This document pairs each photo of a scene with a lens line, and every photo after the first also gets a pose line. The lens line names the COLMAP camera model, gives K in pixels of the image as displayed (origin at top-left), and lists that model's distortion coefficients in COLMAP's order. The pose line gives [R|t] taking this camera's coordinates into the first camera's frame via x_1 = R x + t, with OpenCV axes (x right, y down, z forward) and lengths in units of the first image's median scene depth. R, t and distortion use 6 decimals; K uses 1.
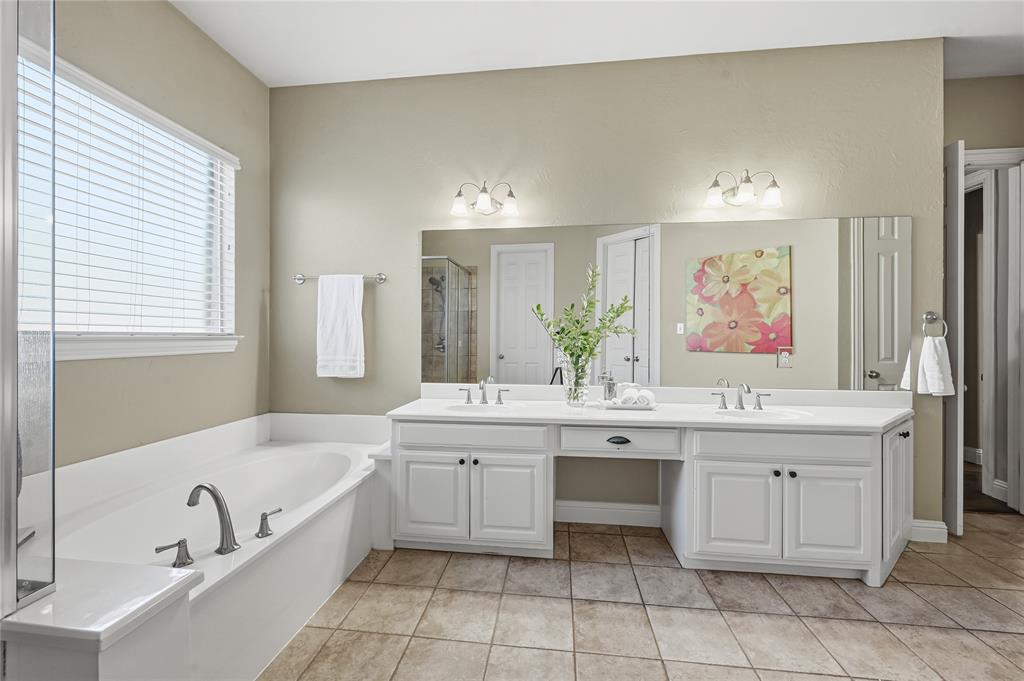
lens RADIAL K [[410.9, 0, 507.9], [0, 410.9, 338.4], [0, 0, 1]] dist [0.000391, 0.000073]
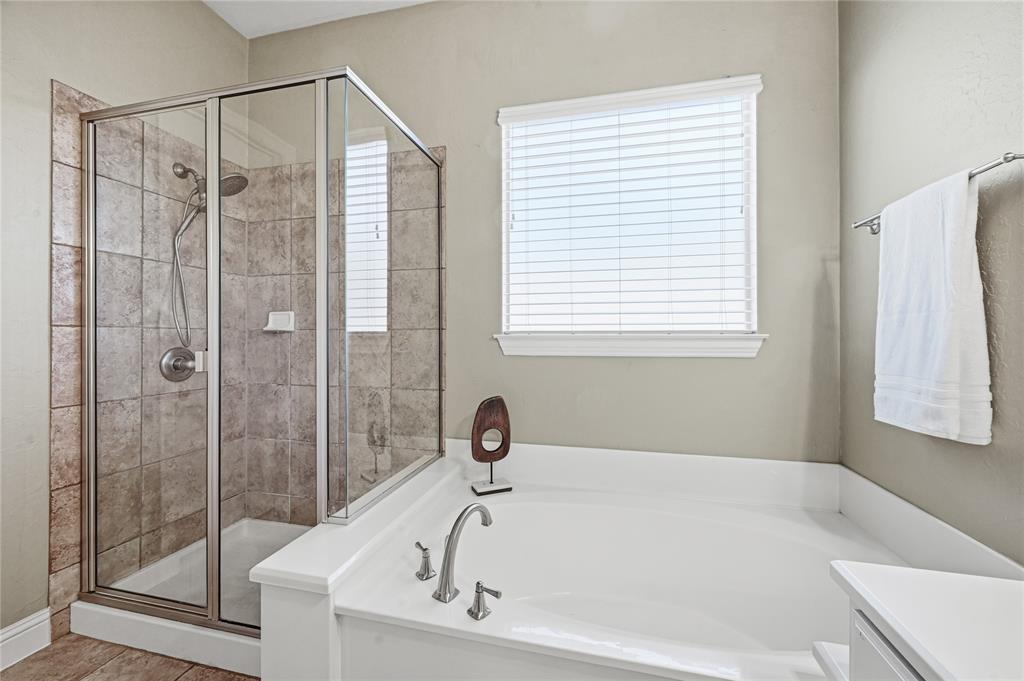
lens RADIAL K [[413.1, 0, 509.2], [0, 413.1, 328.5], [0, 0, 1]] dist [-0.000194, -0.000066]
pose [[-0.118395, -0.016087, -0.992836, 0.070676], [-0.003735, 0.999869, -0.015756, -0.003240], [0.992960, 0.001843, -0.118440, 0.668741]]
